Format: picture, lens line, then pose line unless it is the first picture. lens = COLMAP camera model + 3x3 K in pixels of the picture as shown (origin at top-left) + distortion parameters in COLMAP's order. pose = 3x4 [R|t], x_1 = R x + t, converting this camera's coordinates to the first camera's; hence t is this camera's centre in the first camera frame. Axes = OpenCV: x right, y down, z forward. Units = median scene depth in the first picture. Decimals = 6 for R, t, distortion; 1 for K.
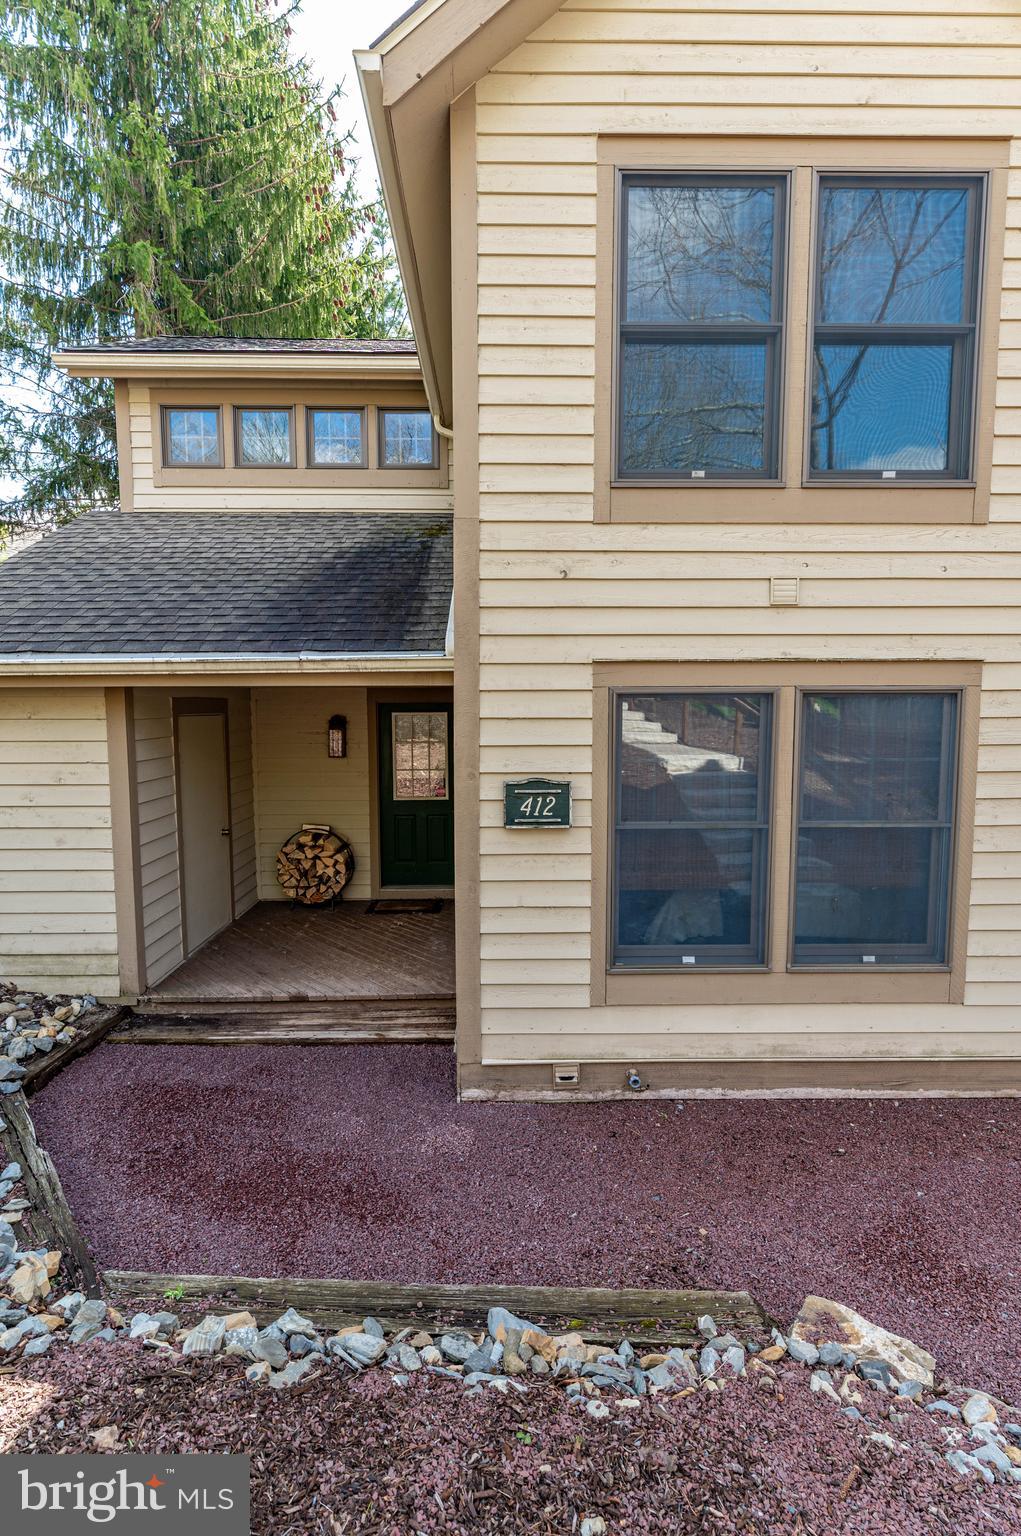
lens RADIAL K [[662.0, 0, 504.2], [0, 662.0, 761.4], [0, 0, 1]] dist [0.002896, -0.001826]
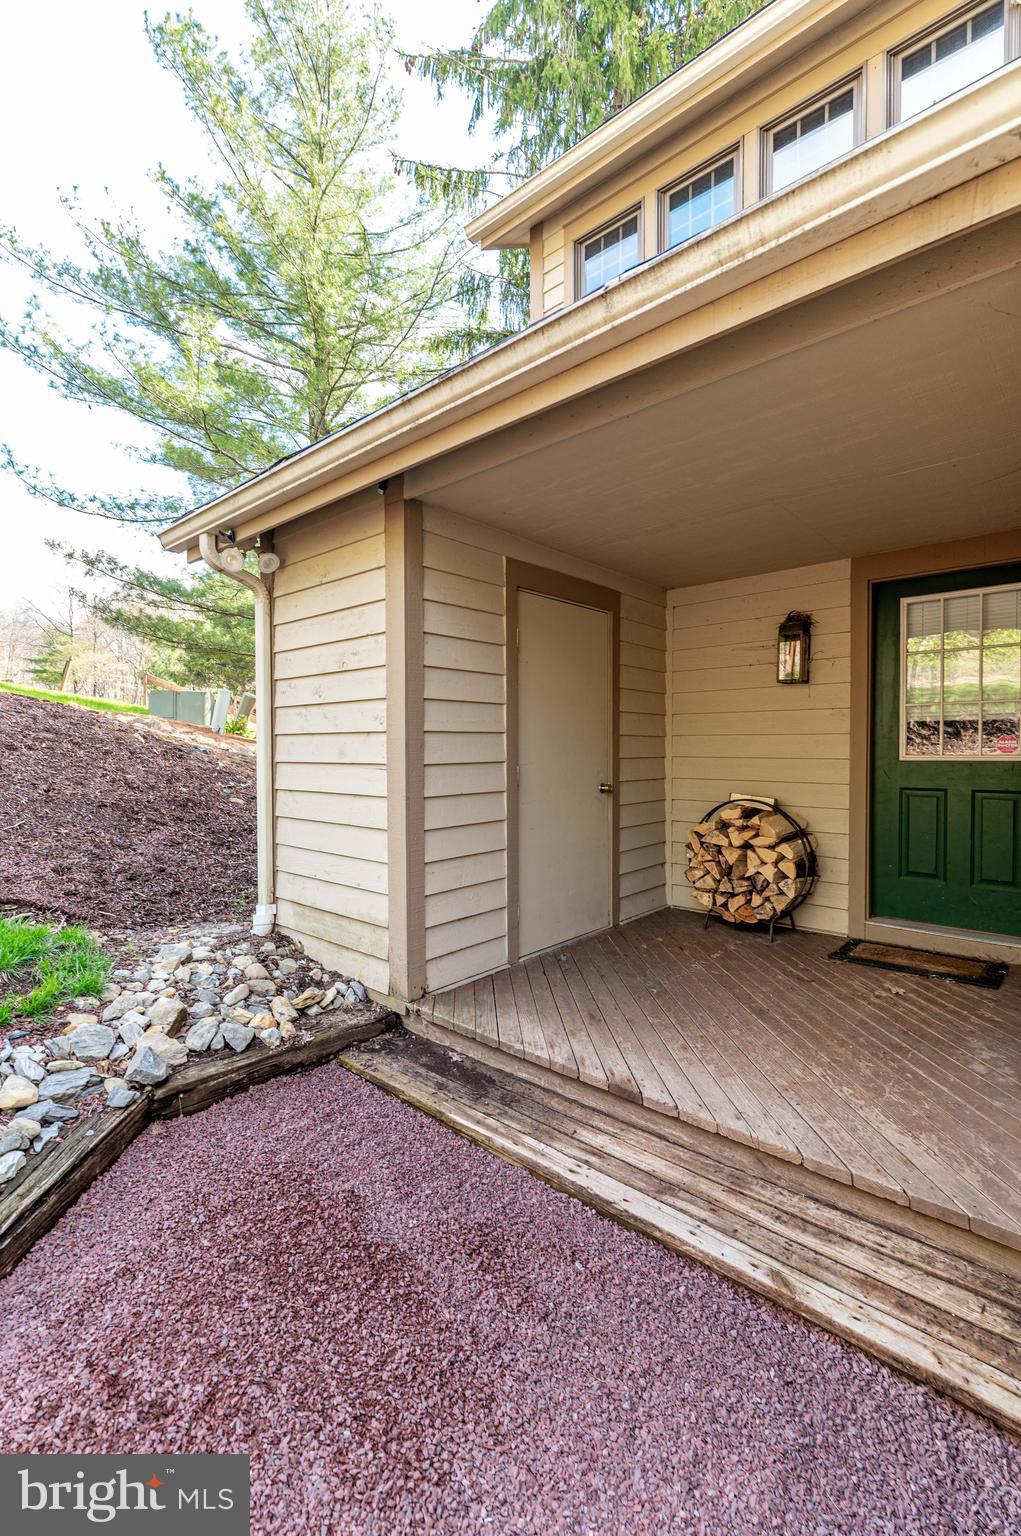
lens RADIAL K [[662.0, 0, 523.1], [0, 662.0, 767.6], [0, 0, 1]] dist [0.002896, -0.001826]
pose [[0.748081, 0.018599, -0.663347, -0.057570], [-0.050892, 0.998271, -0.029403, 0.147836], [0.661653, 0.055755, 0.747734, 0.601346]]
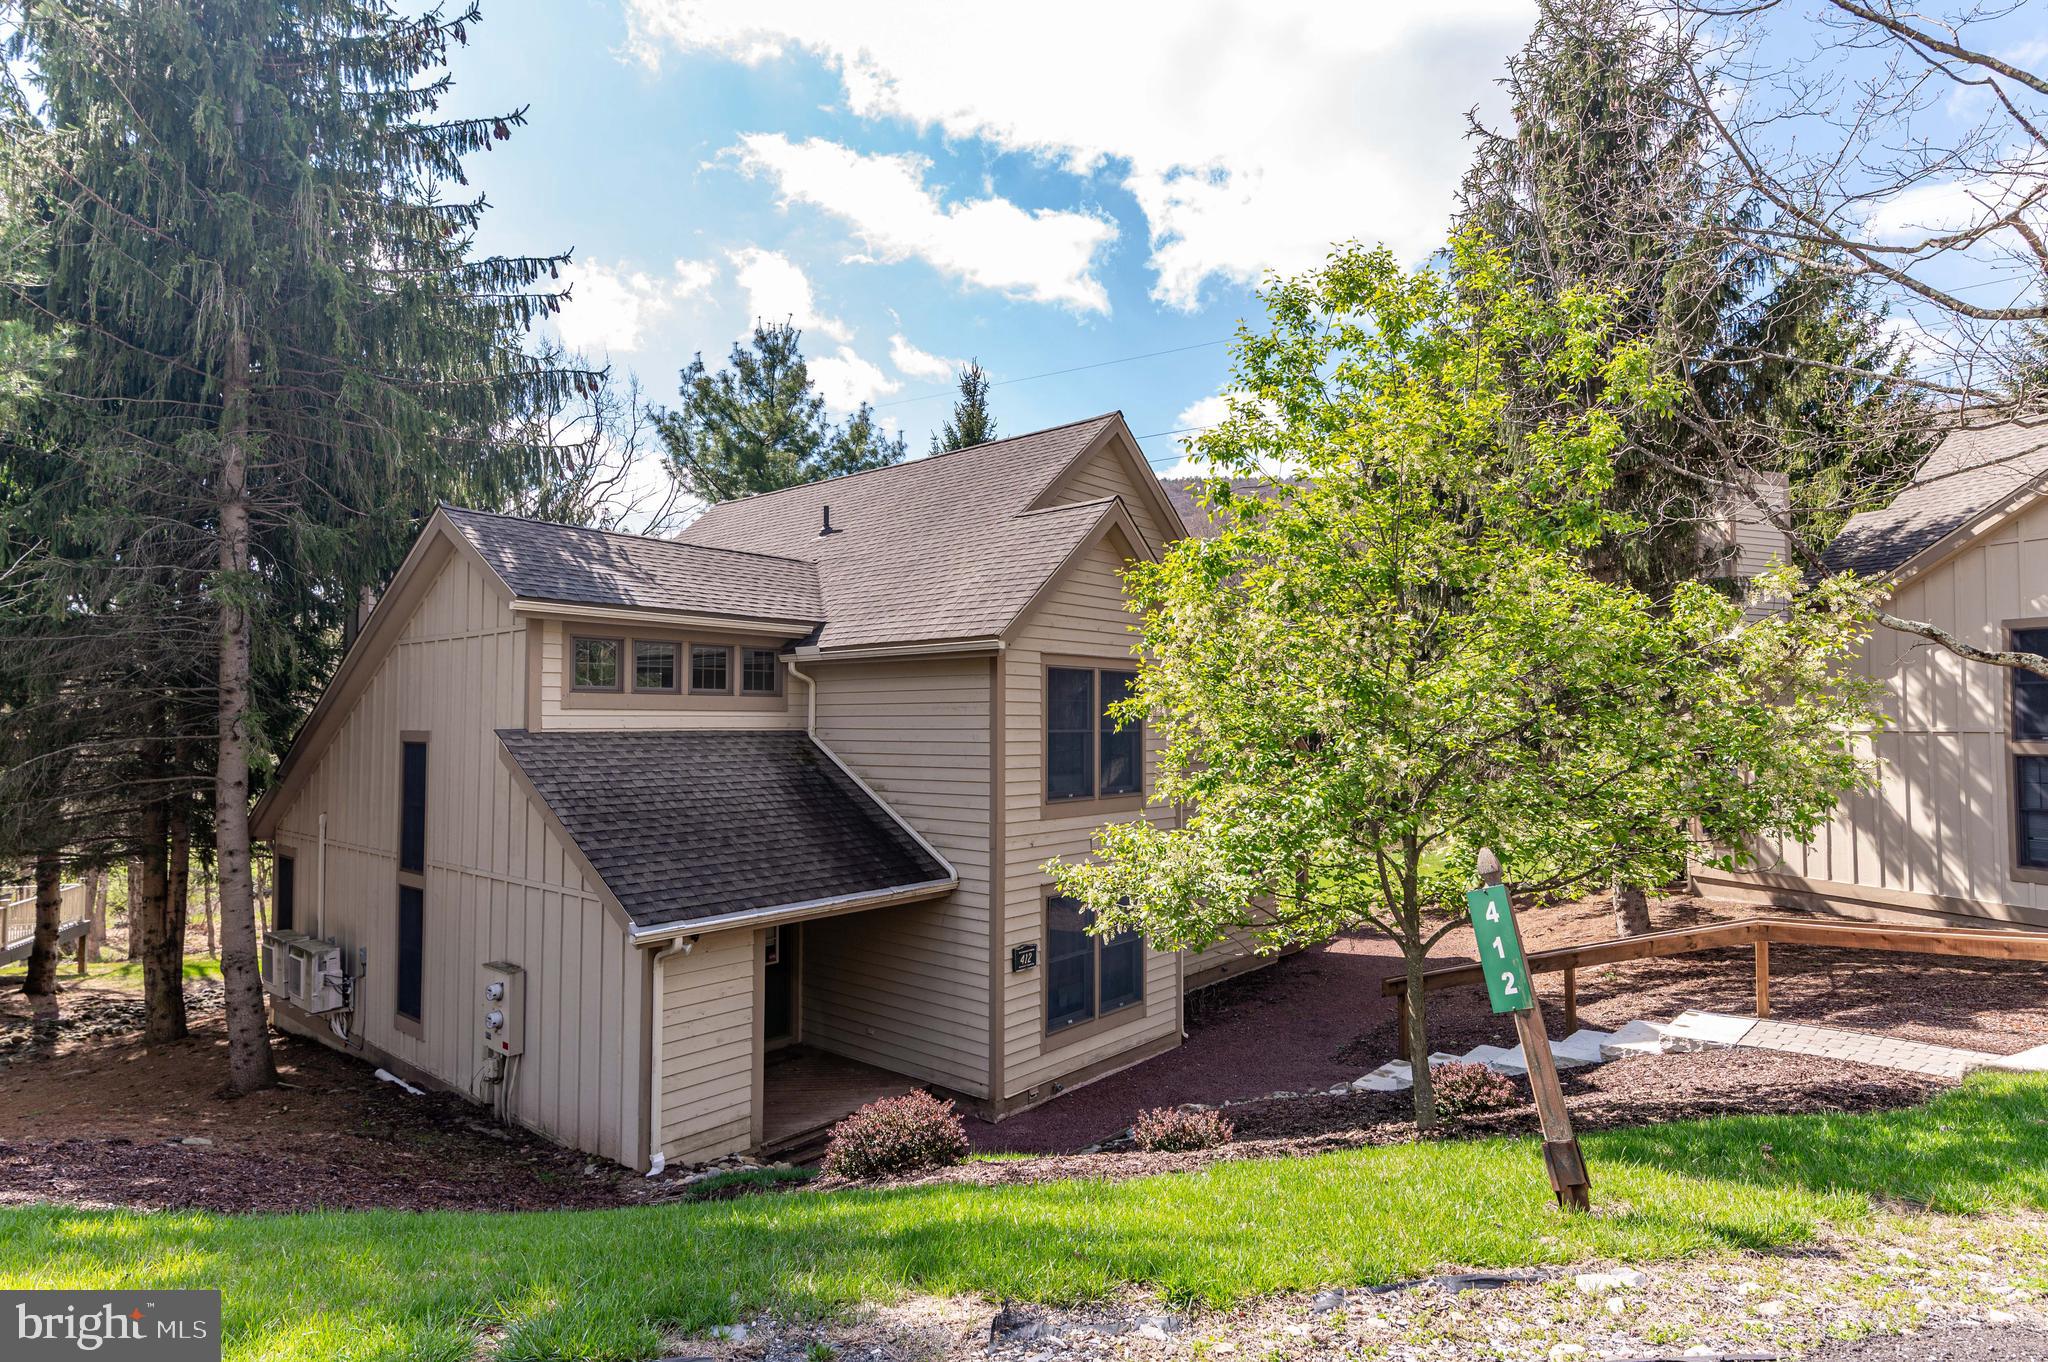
lens RADIAL K [[1080.5, 0, 1028.9], [0, 1080.5, 685.9], [0, 0, 1]] dist [0.005110, -0.001605]
pose [[0.663392, 0.026871, 0.747790, -1.940499], [0.054651, 0.994946, -0.084235, -0.386001], [-0.746274, 0.096749, 0.658570, -1.018222]]
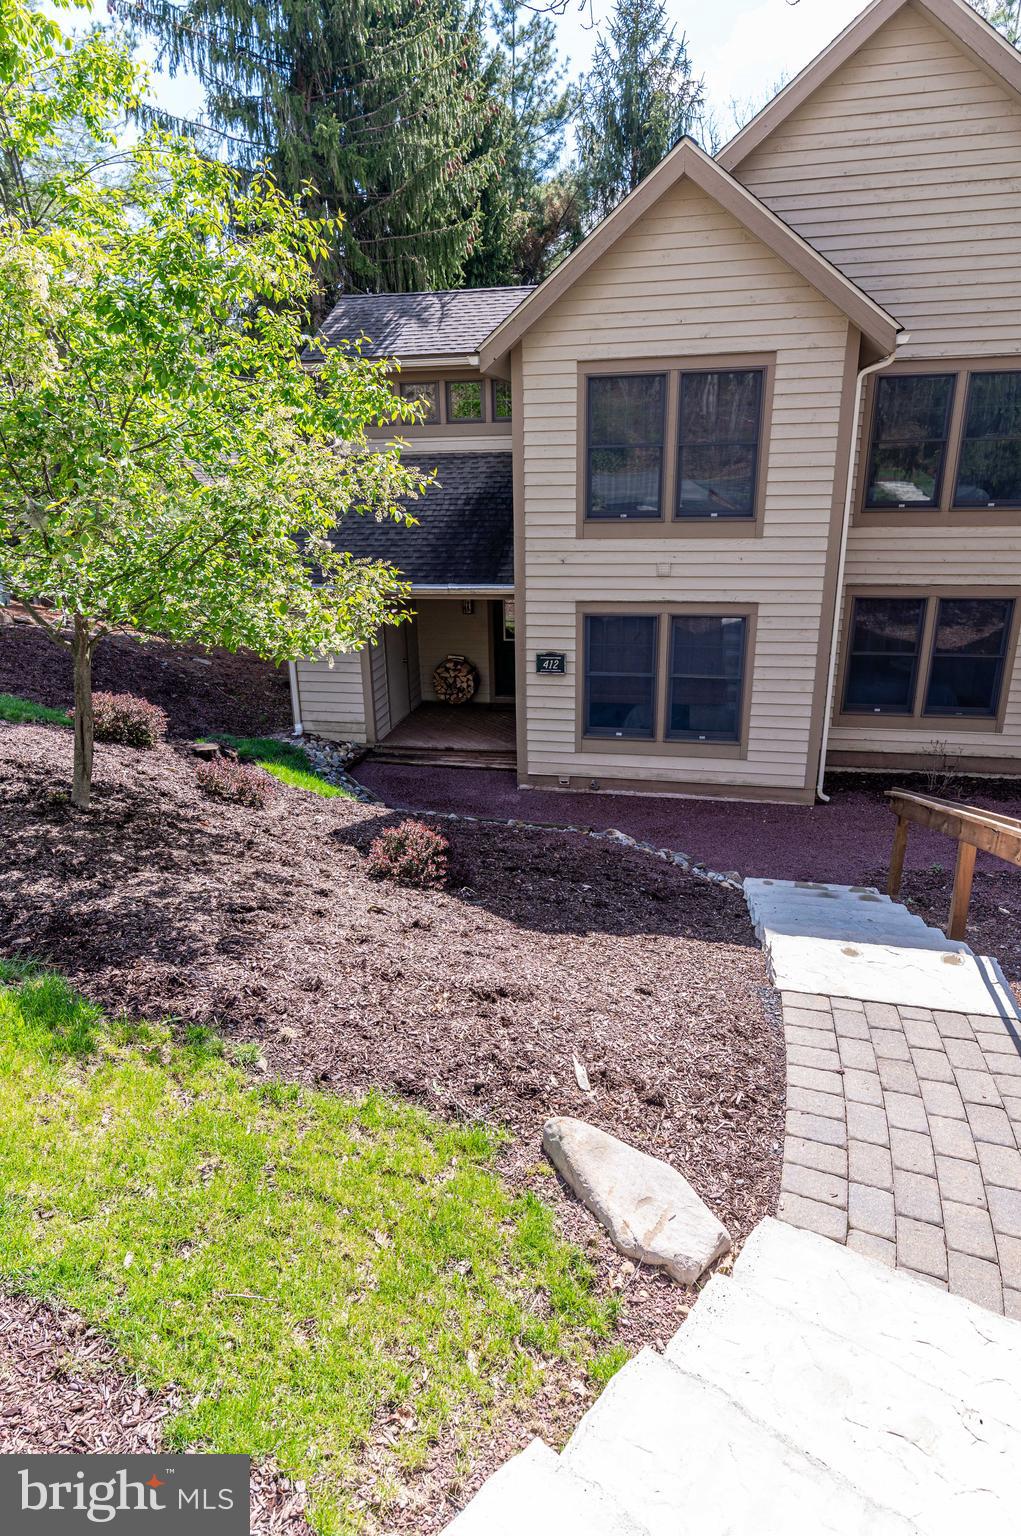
lens RADIAL K [[870.3, 0, 492.7], [0, 870.3, 744.3], [0, 0, 1]] dist [0.004773, 0.000269]
pose [[0.973345, 0.051002, -0.223603, 0.423942], [0.004617, 0.970405, 0.241440, -0.305334], [0.229299, -0.236036, 0.944303, -1.518805]]
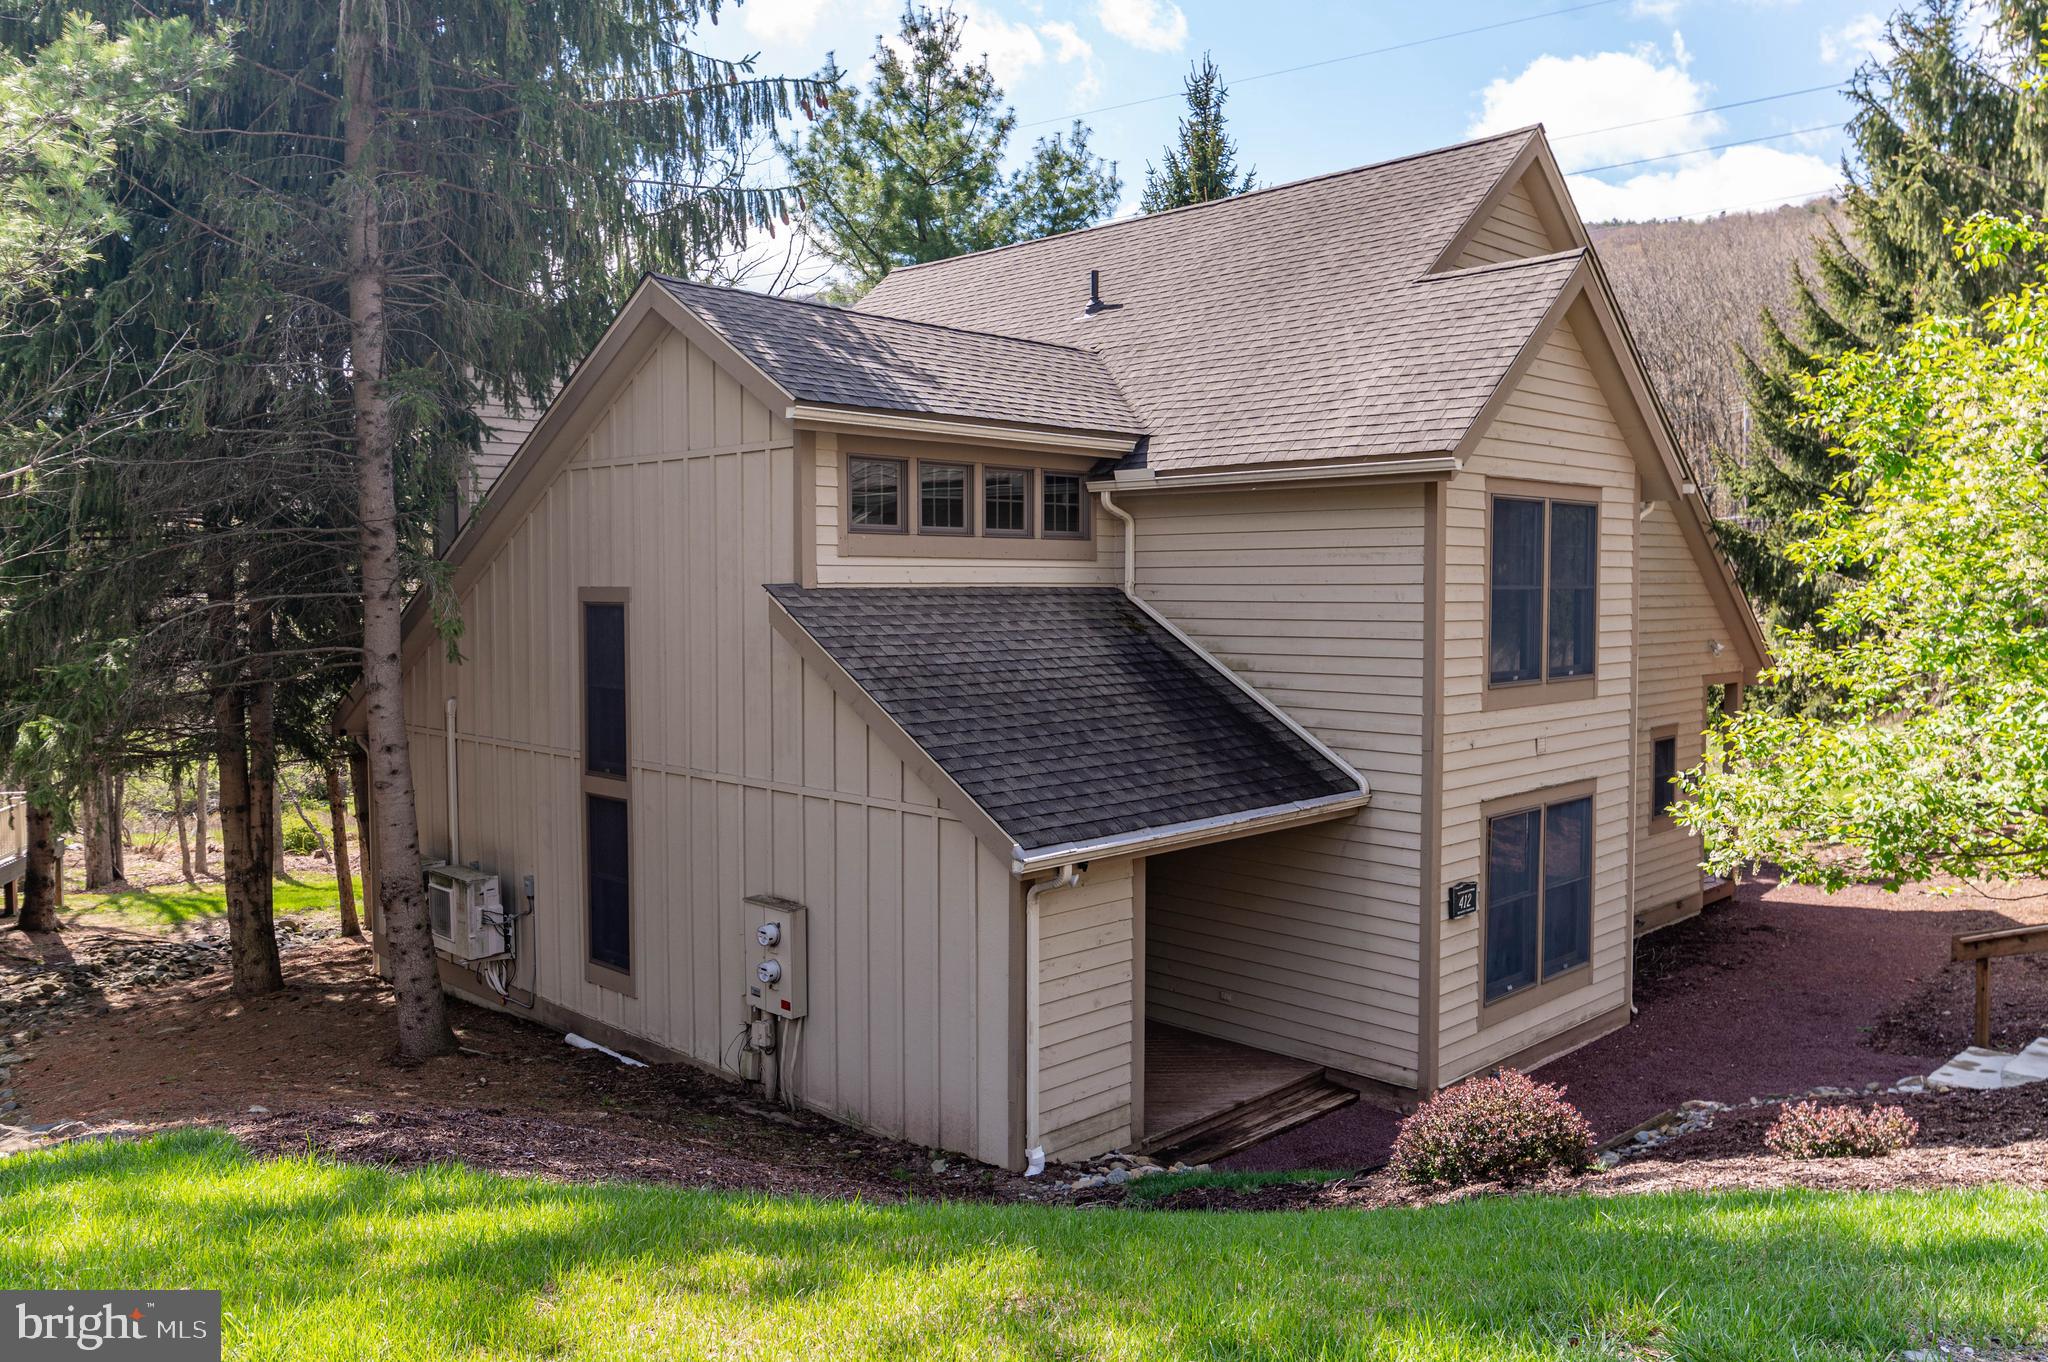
lens RADIAL K [[1516.1, 0, 1067.7], [0, 1516.1, 662.5], [0, 0, 1]] dist [0.003110, 0.000559]
pose [[0.708775, -0.036027, 0.704514, -2.324719], [0.051464, 0.998675, -0.000705, -0.401978], [-0.703554, 0.036756, 0.709690, -0.635980]]
